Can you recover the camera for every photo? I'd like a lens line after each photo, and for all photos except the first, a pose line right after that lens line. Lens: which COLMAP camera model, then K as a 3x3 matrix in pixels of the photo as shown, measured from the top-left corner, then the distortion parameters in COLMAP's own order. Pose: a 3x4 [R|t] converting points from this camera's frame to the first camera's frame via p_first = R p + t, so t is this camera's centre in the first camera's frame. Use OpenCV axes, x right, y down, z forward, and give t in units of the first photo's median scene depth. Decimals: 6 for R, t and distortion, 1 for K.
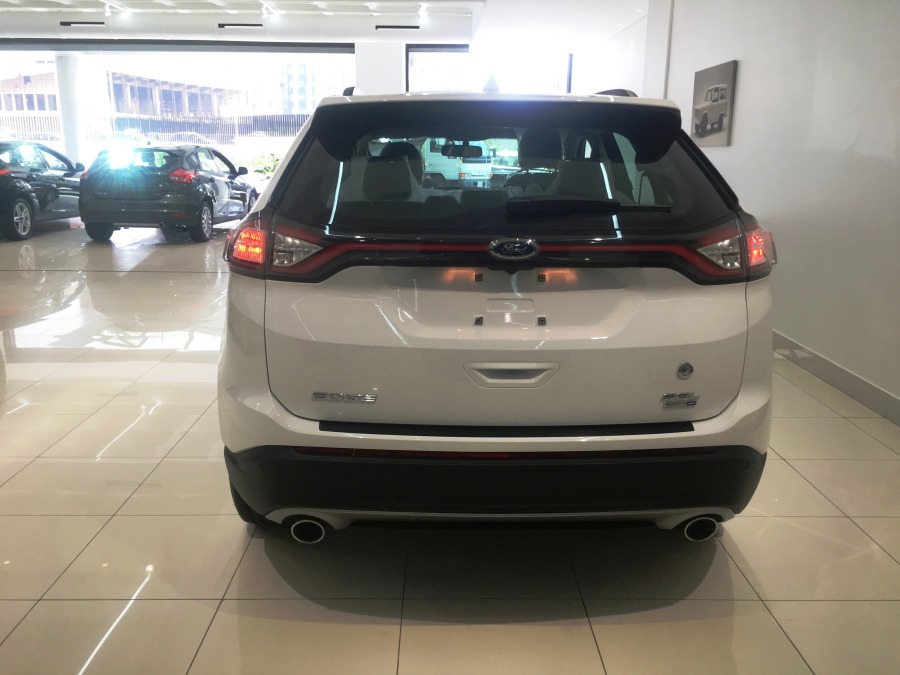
lens RADIAL K [[780.1, 0, 444.8], [0, 780.1, 344.3], [0, 0, 1]] dist [0.029158, -0.032749]
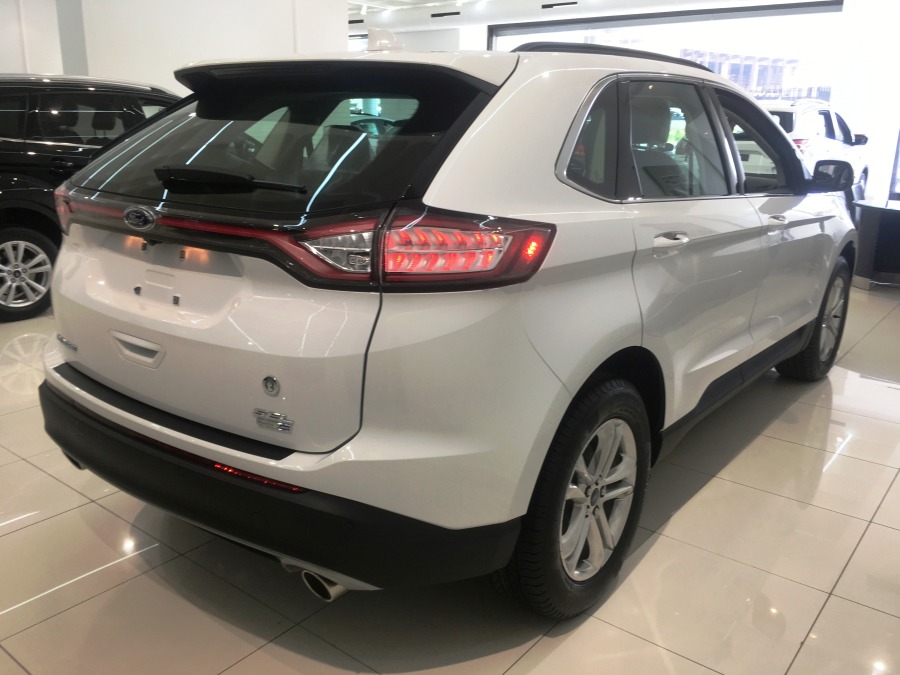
lens RADIAL K [[780.1, 0, 433.1], [0, 780.1, 337.2], [0, 0, 1]] dist [0.029158, -0.032749]
pose [[0.772558, 0.175025, -0.610345, 0.934286], [-0.162130, 0.983769, 0.076889, -0.107781], [0.613896, 0.039554, 0.788395, 0.451917]]
